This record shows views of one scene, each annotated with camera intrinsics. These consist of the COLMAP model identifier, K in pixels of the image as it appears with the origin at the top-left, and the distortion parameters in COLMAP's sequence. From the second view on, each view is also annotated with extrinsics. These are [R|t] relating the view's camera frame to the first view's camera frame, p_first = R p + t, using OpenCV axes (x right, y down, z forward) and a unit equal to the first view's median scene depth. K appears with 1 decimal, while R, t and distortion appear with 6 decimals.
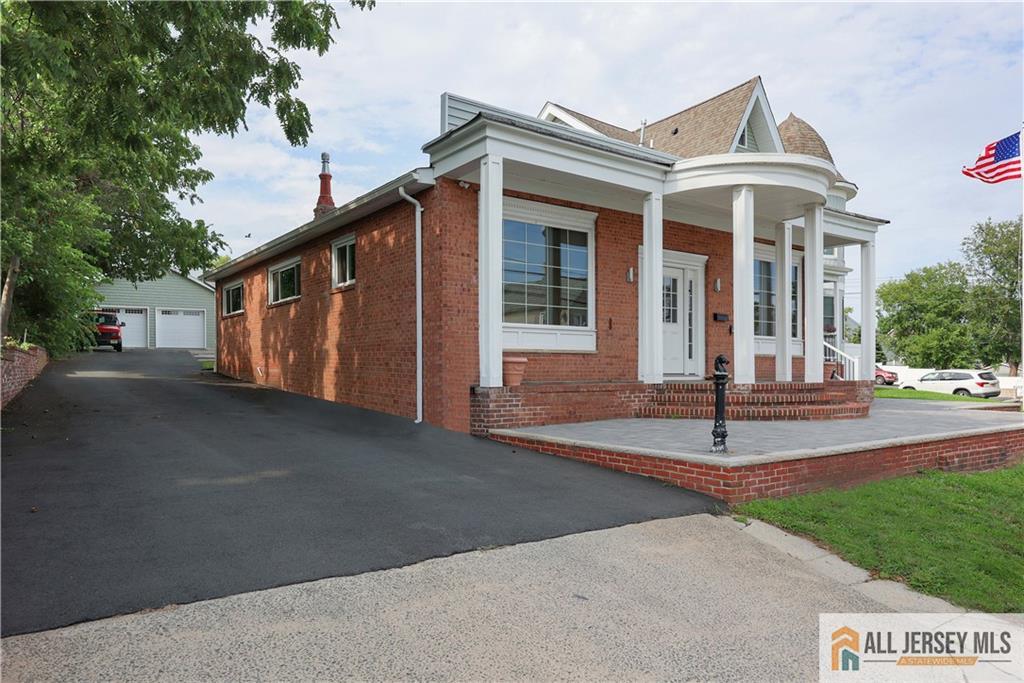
lens RADIAL K [[680.9, 0, 512.0], [0, 680.9, 358.7], [0, 0, 1]] dist [-0.006951, -0.001700]
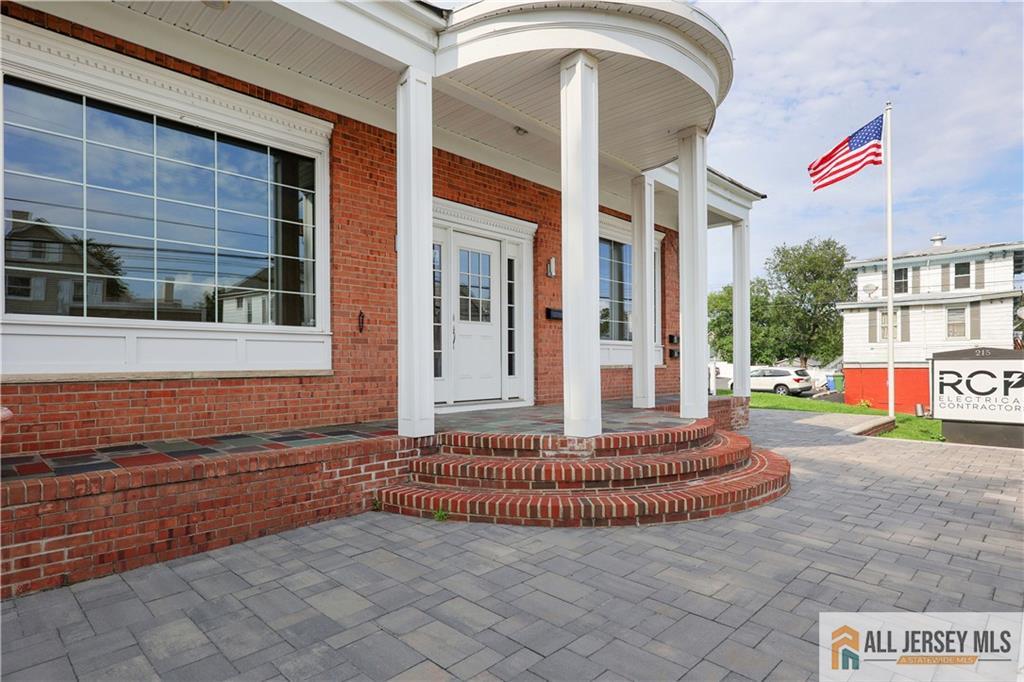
lens RADIAL K [[547.3, 0, 511.4], [0, 547.3, 361.4], [0, 0, 1]] dist [0.000689, -0.000096]
pose [[0.985344, -0.008283, 0.170379, 0.190601], [0.006308, 0.999907, 0.012132, -0.022774], [-0.170464, -0.010879, 0.985304, 0.523977]]
